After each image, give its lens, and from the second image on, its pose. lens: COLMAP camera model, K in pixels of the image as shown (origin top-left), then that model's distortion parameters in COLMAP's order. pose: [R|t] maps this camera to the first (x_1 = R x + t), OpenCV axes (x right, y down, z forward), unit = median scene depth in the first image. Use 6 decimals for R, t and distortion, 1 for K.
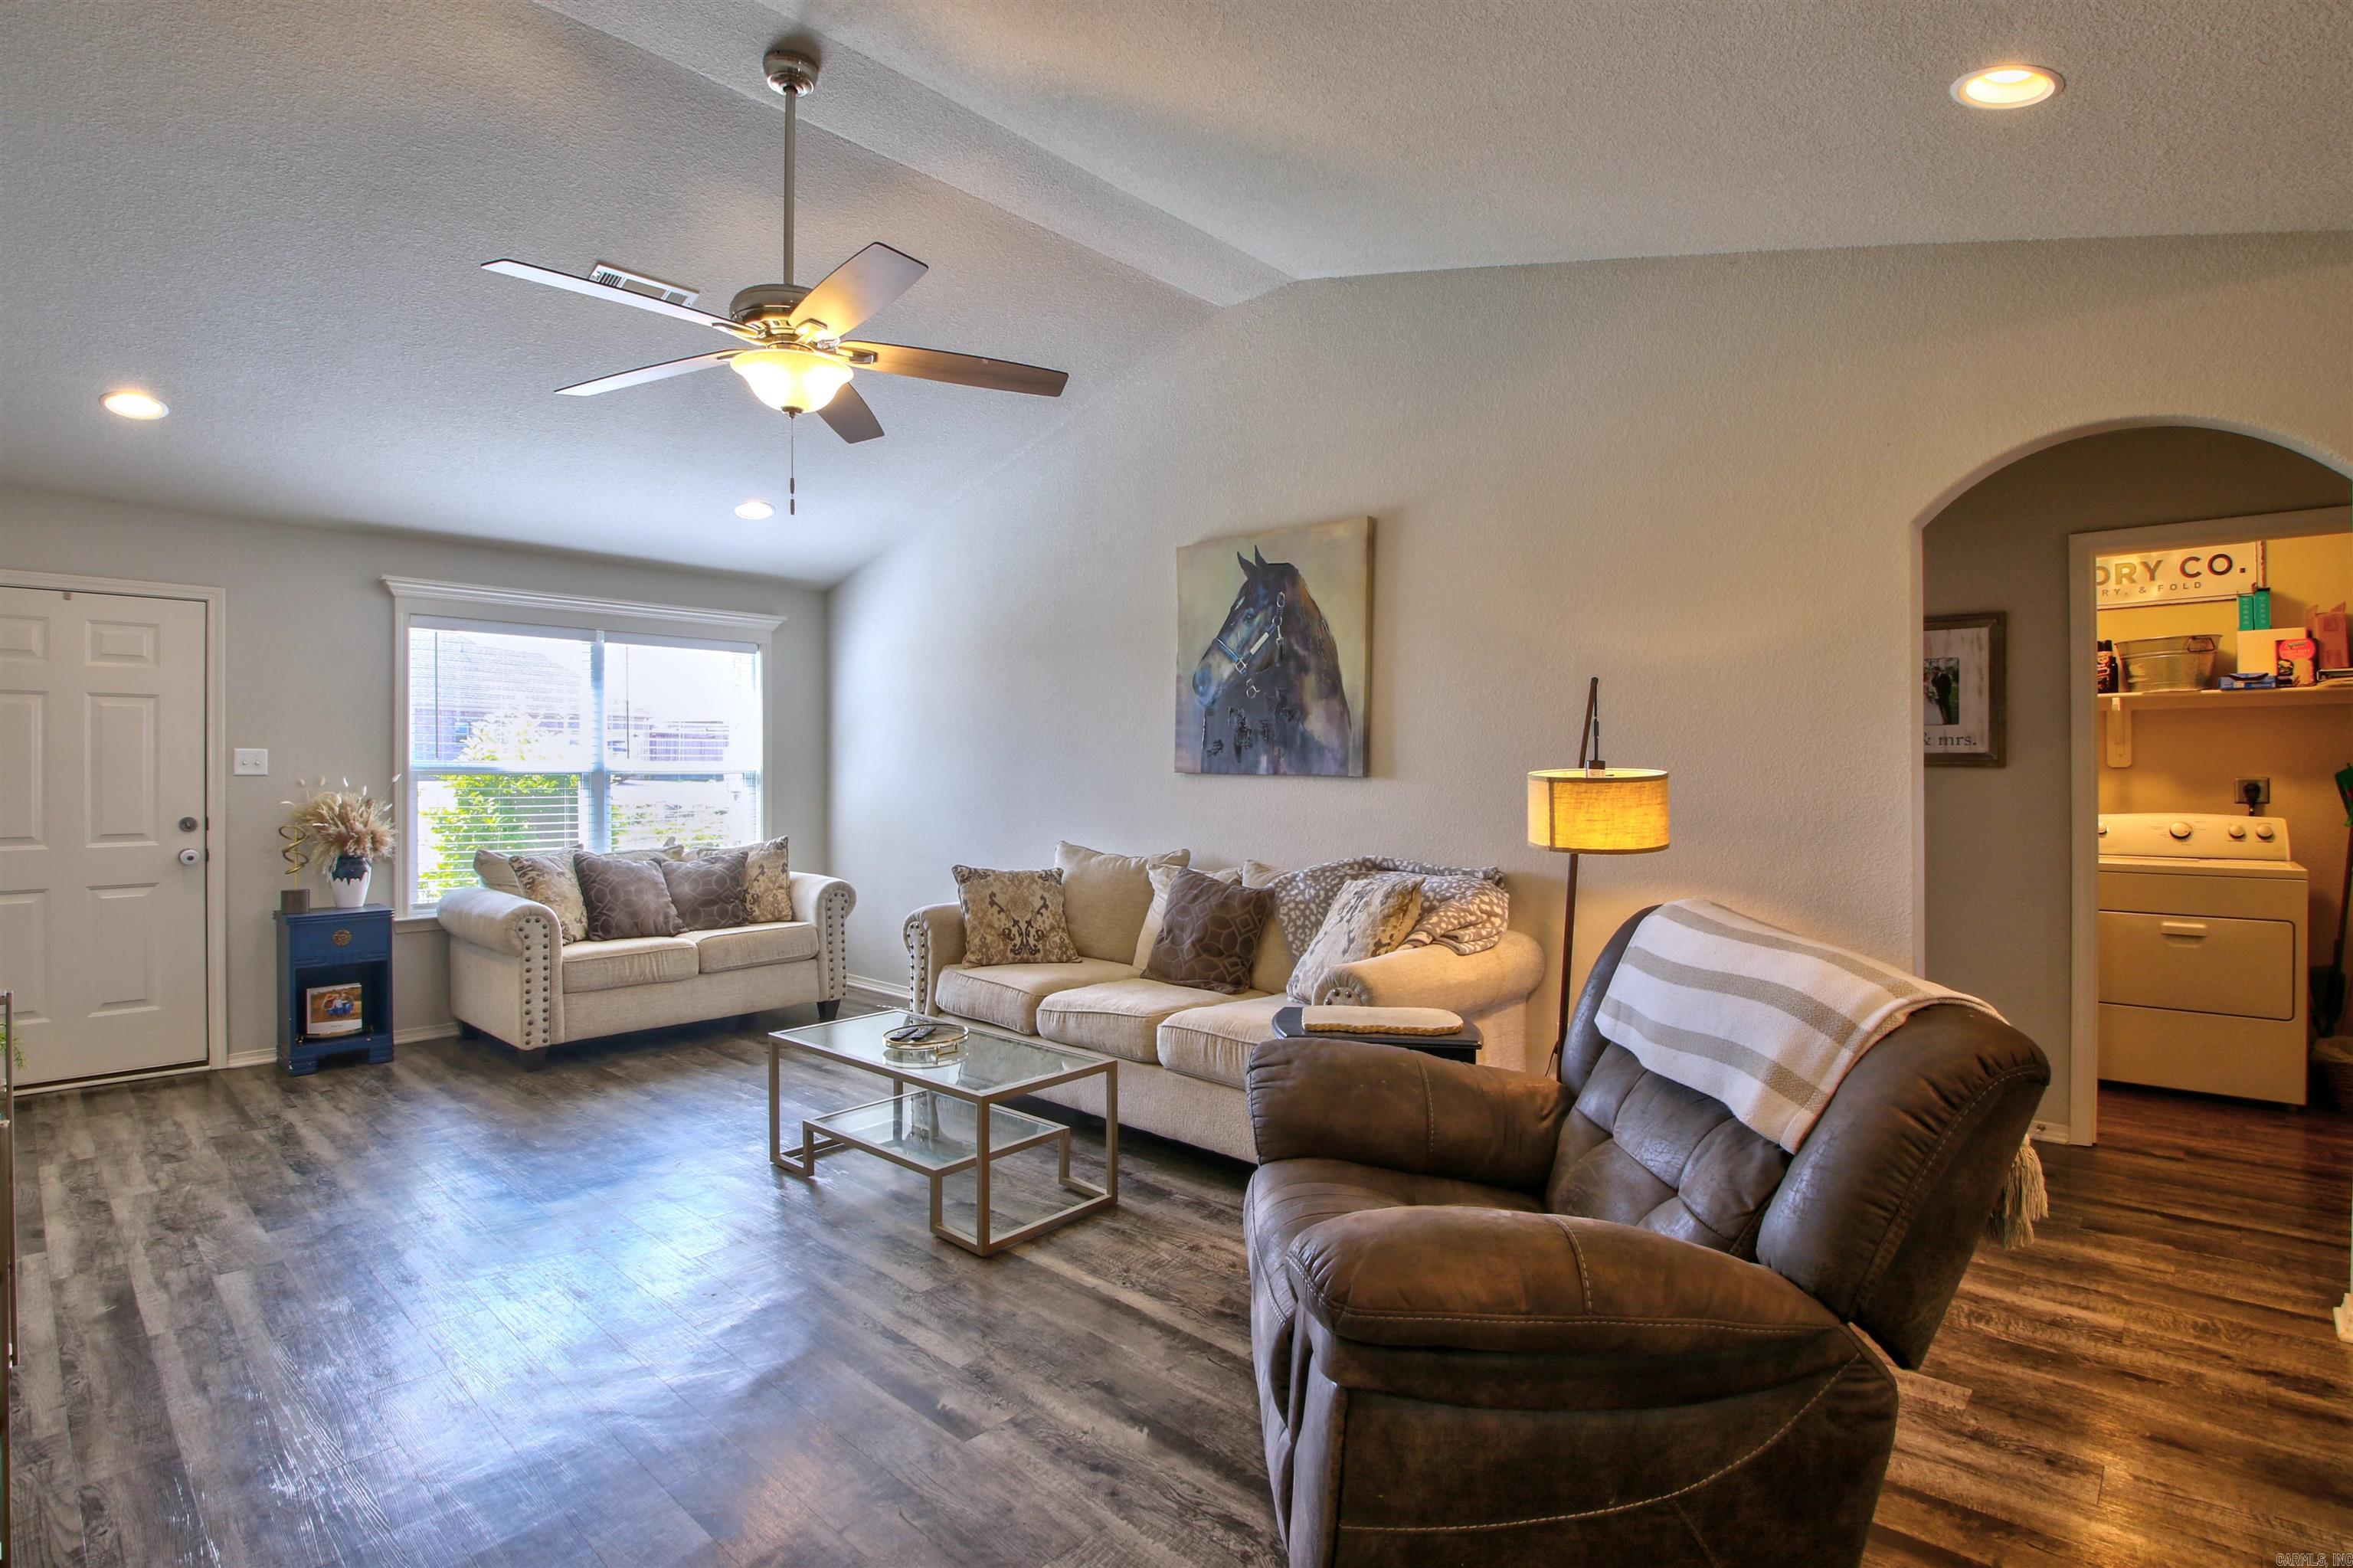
lens RADIAL K [[1124.5, 0, 1186.5], [0, 1124.5, 769.6], [0, 0, 1]] dist [-0.002324, -0.013882]
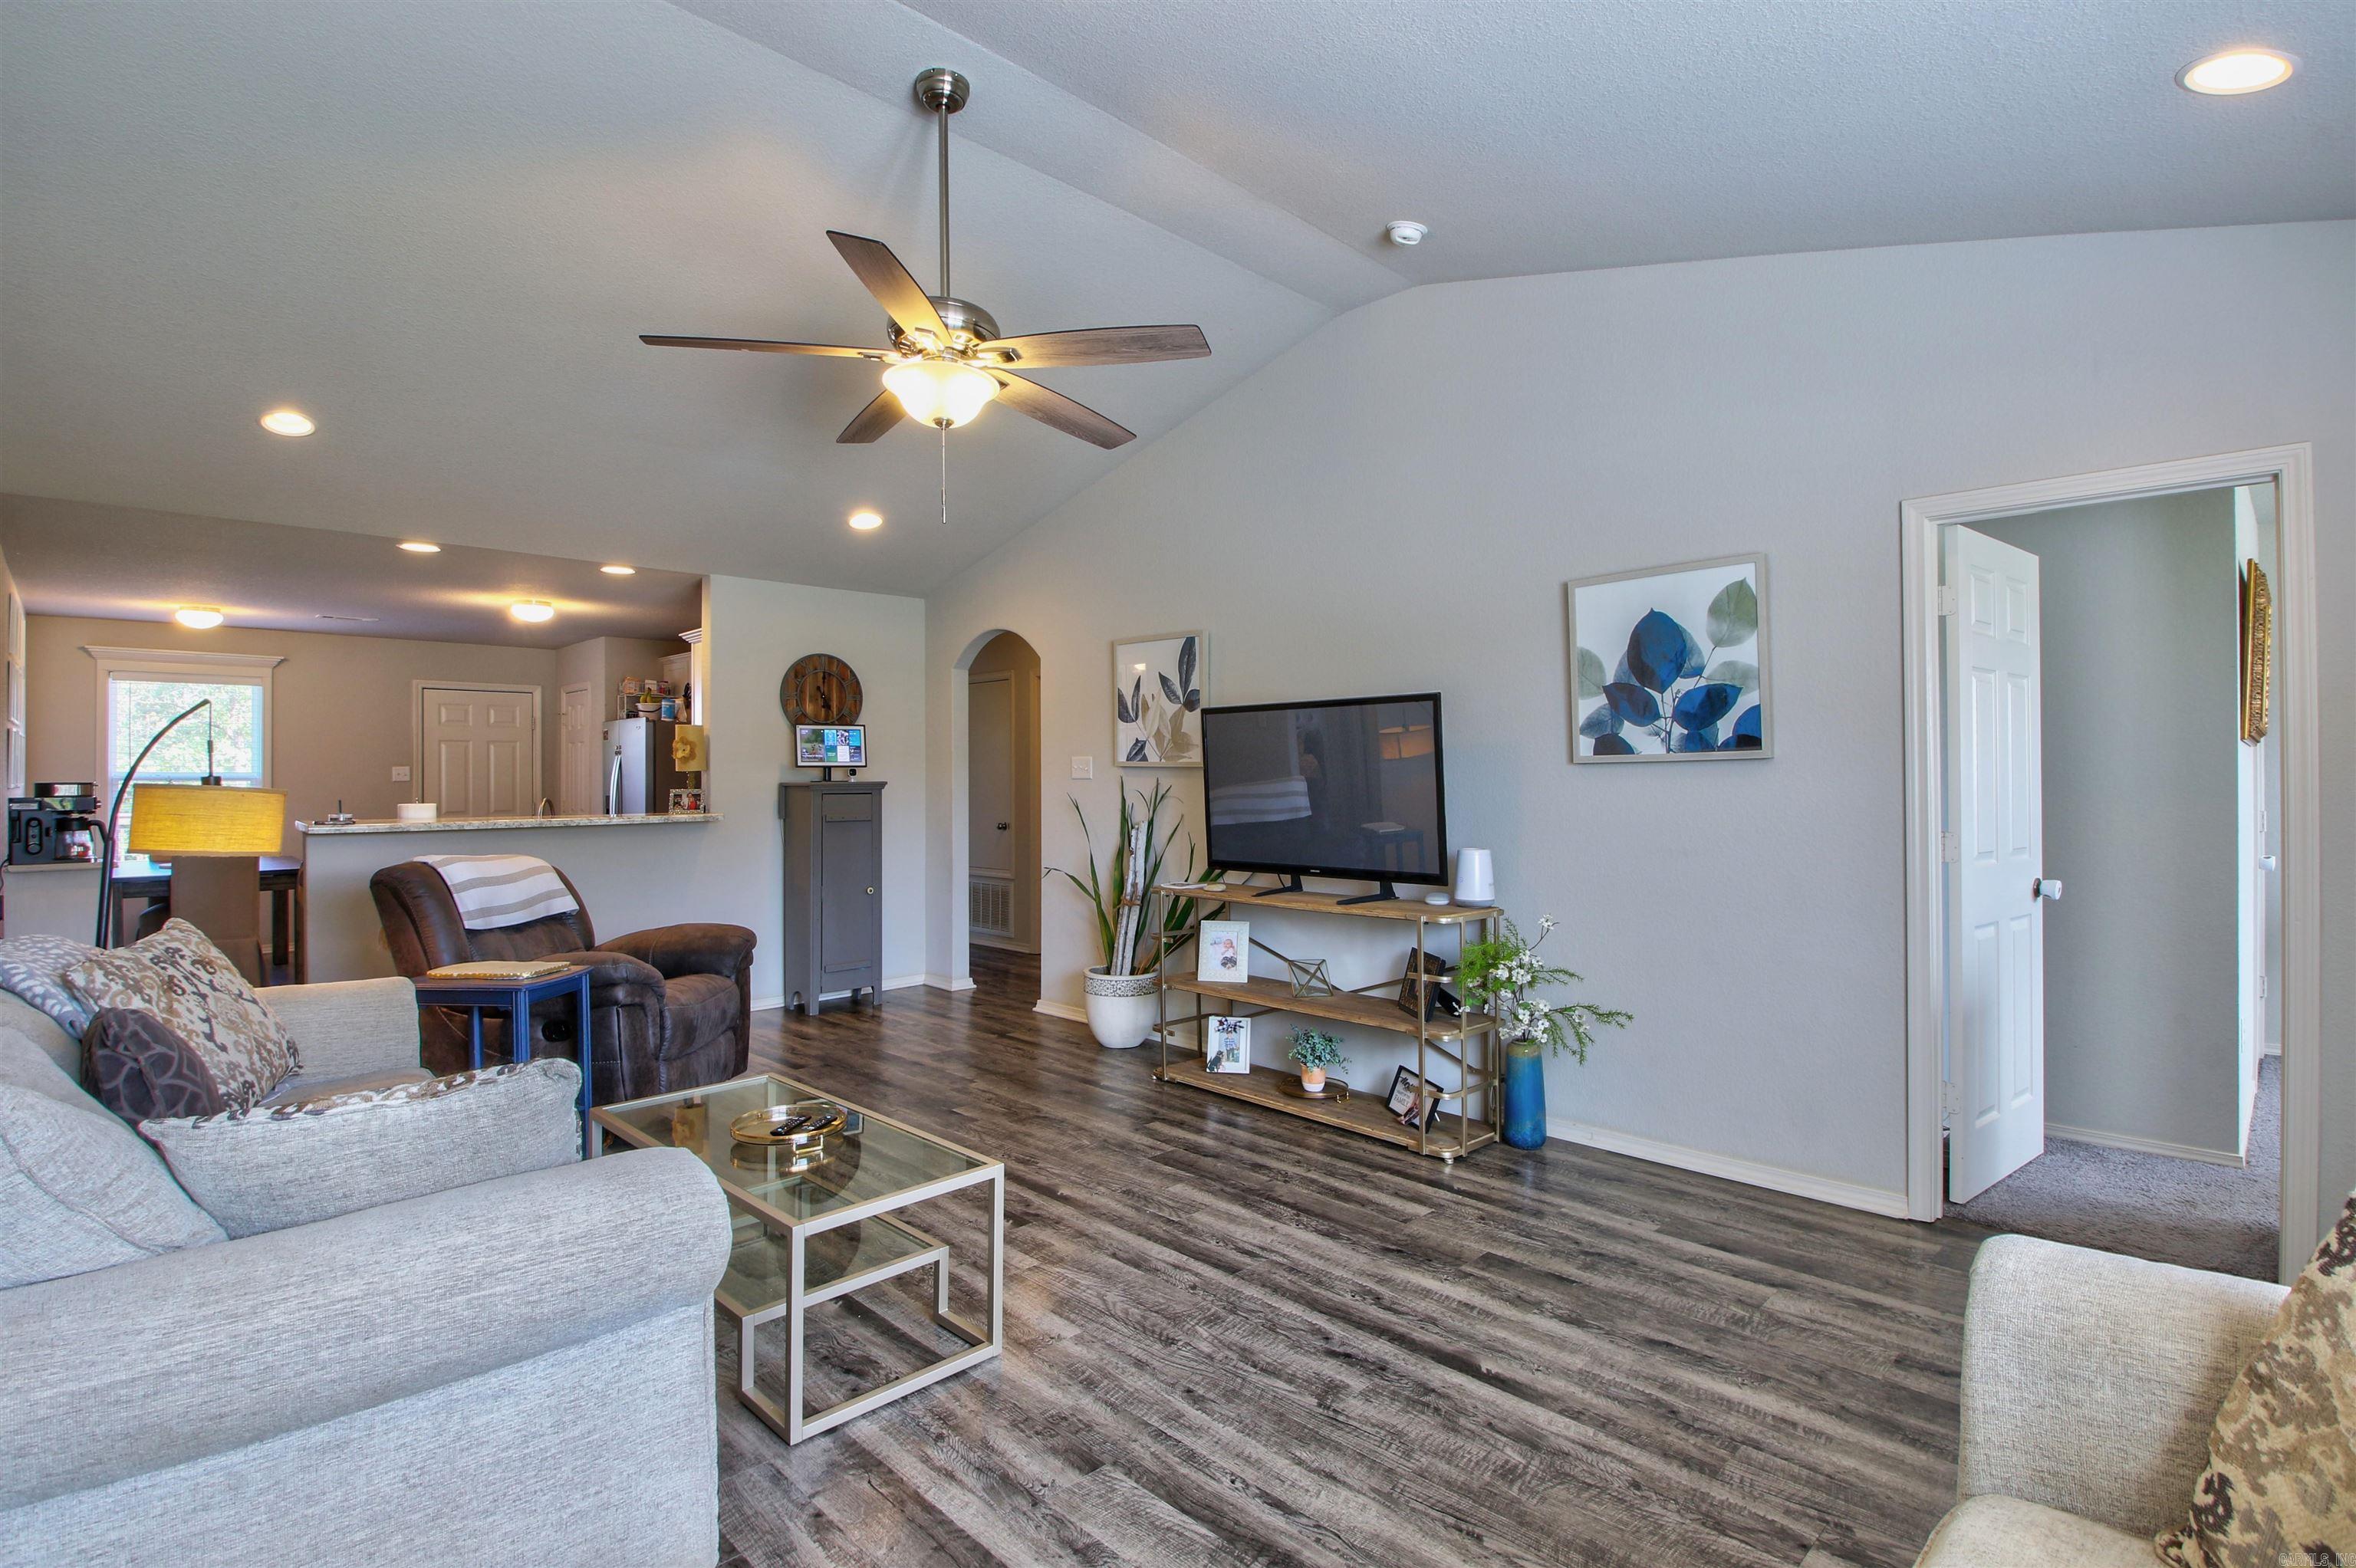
lens RADIAL K [[1119.6, 0, 1180.1], [0, 1119.6, 770.0], [0, 0, 1]] dist [0.023929, -0.034443]
pose [[-0.998939, 0.008653, 0.045233, -0.410832], [0.008062, 0.999880, -0.013232, 0.004855], [-0.045342, -0.012853, -0.998889, 1.351623]]
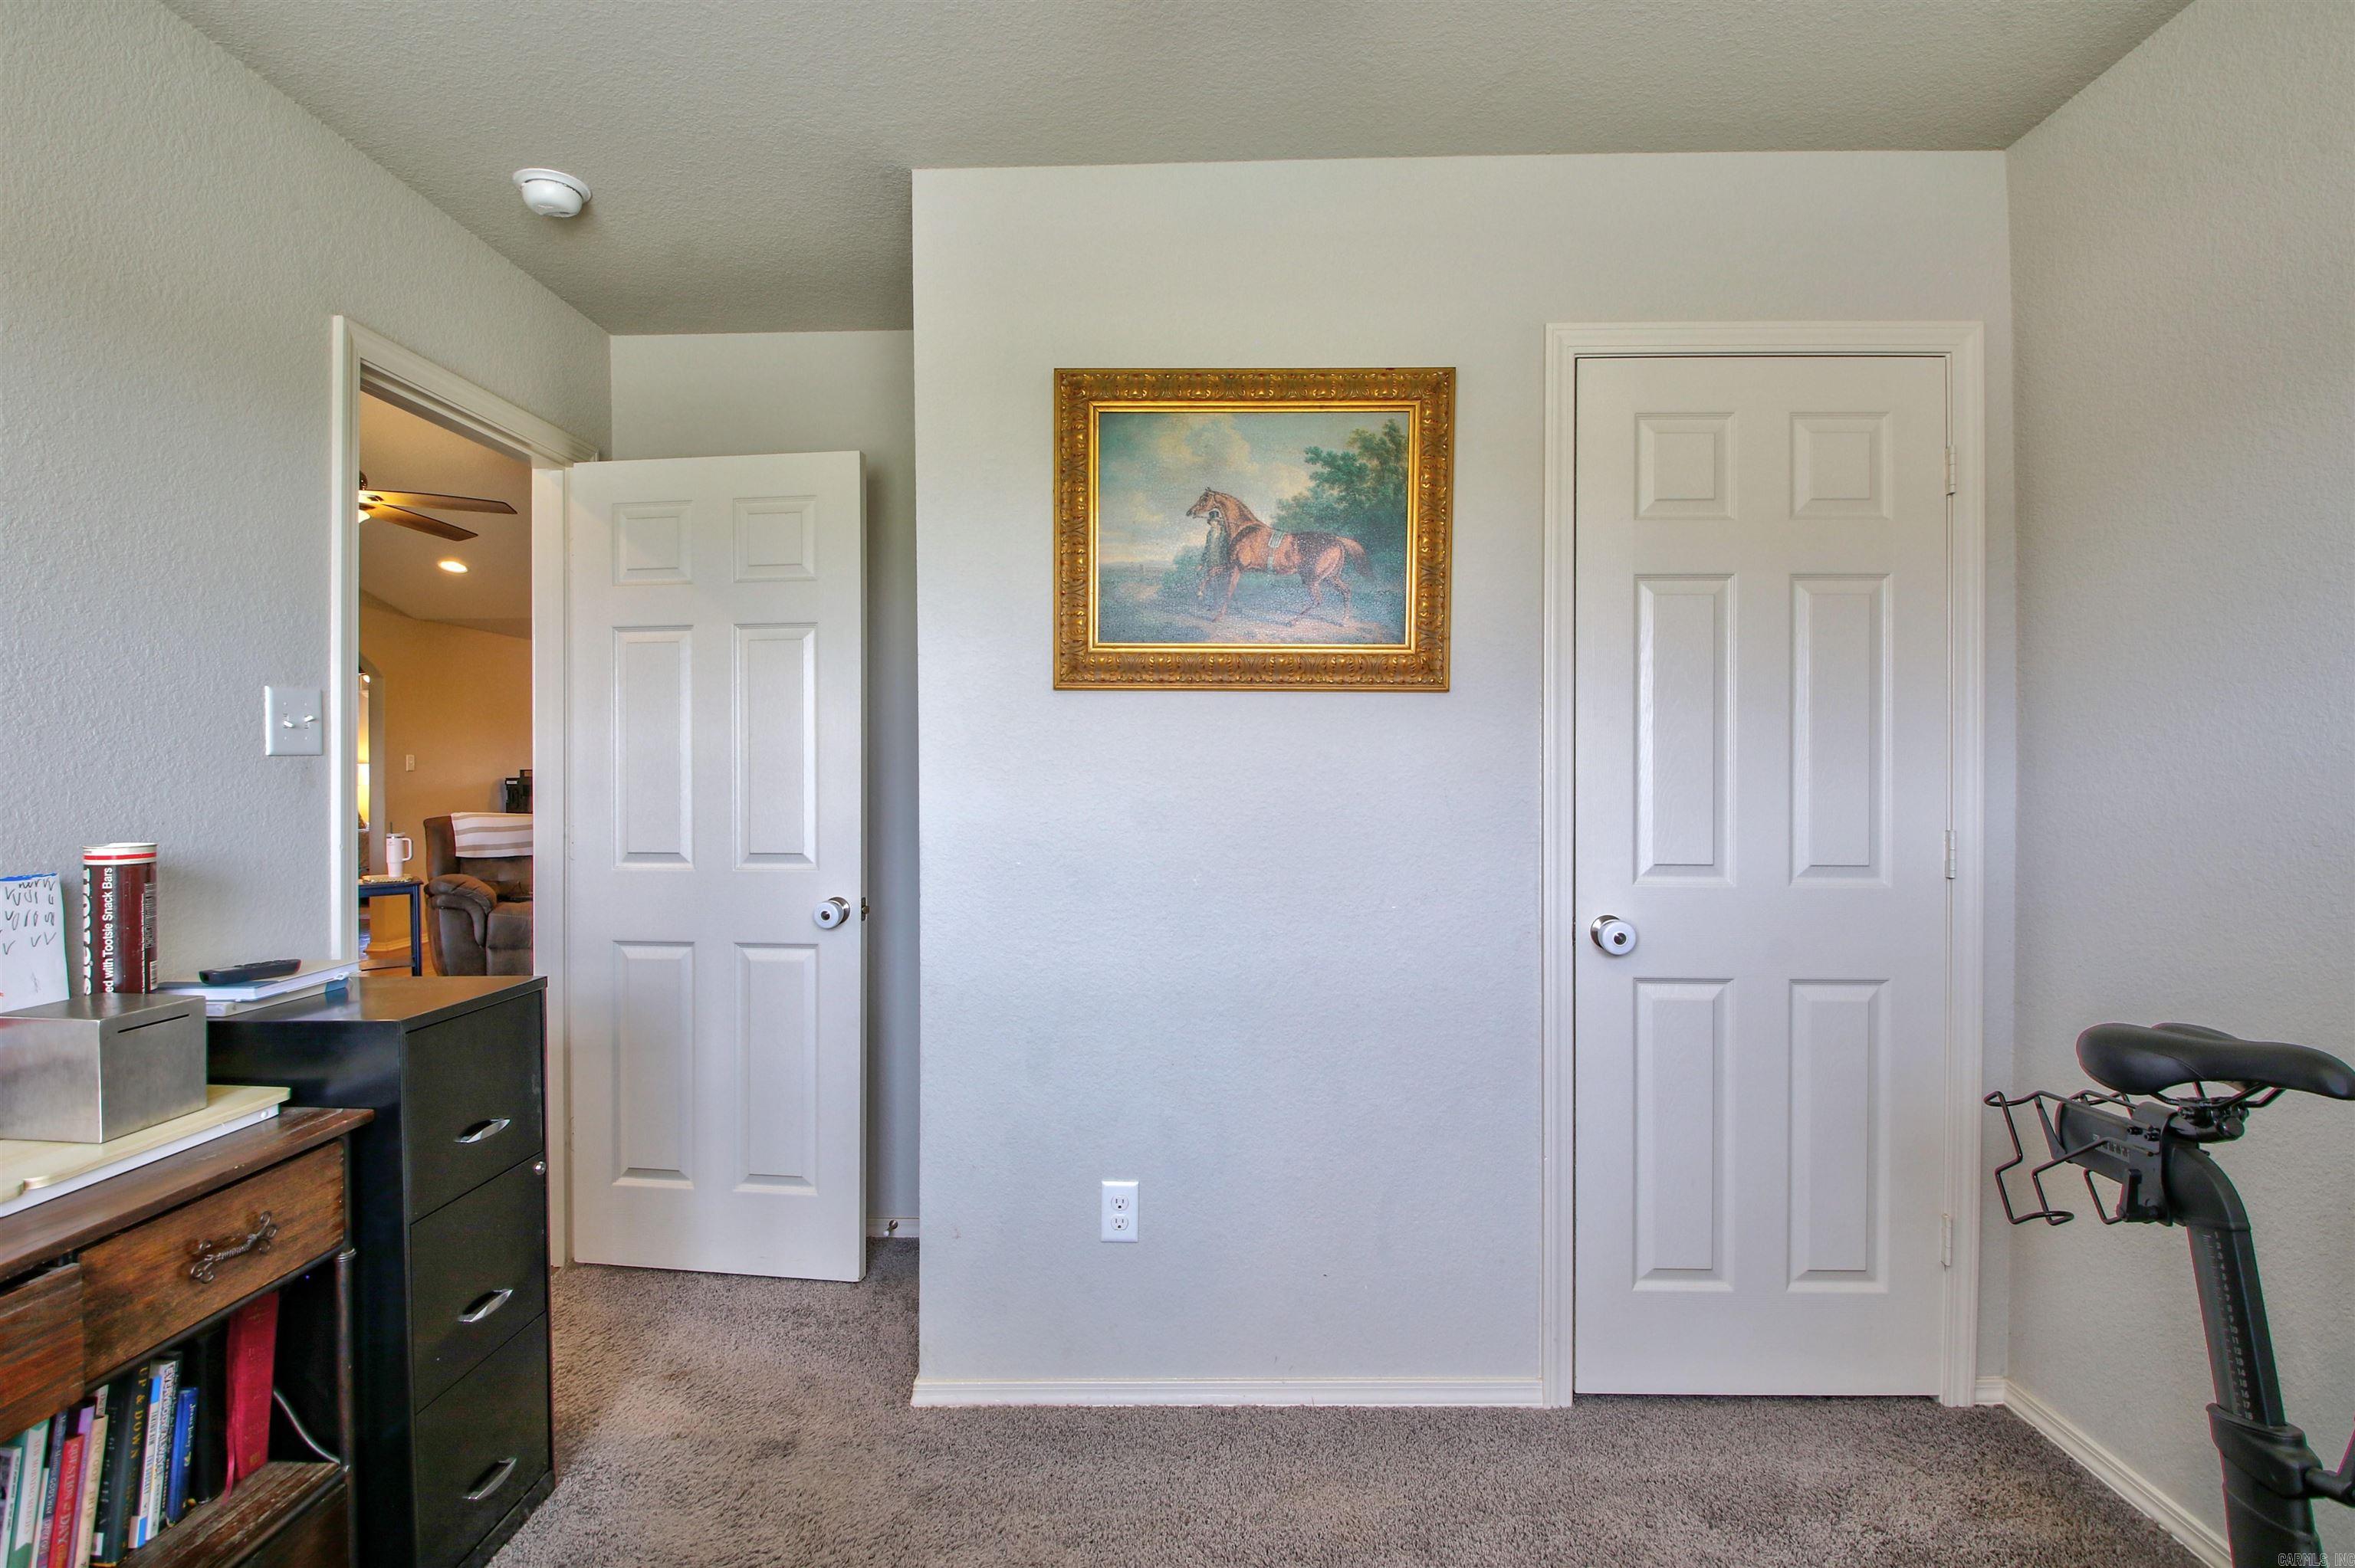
lens RADIAL K [[1119.1, 0, 1179.6], [0, 1119.1, 770.0], [0, 0, 1]] dist [0.023929, -0.034443]
pose [[-0.665905, 0.003600, 0.746028, -1.562820], [-0.002165, 0.999975, -0.006757, 0.005825], [-0.746033, -0.006114, -0.665880, 0.777203]]
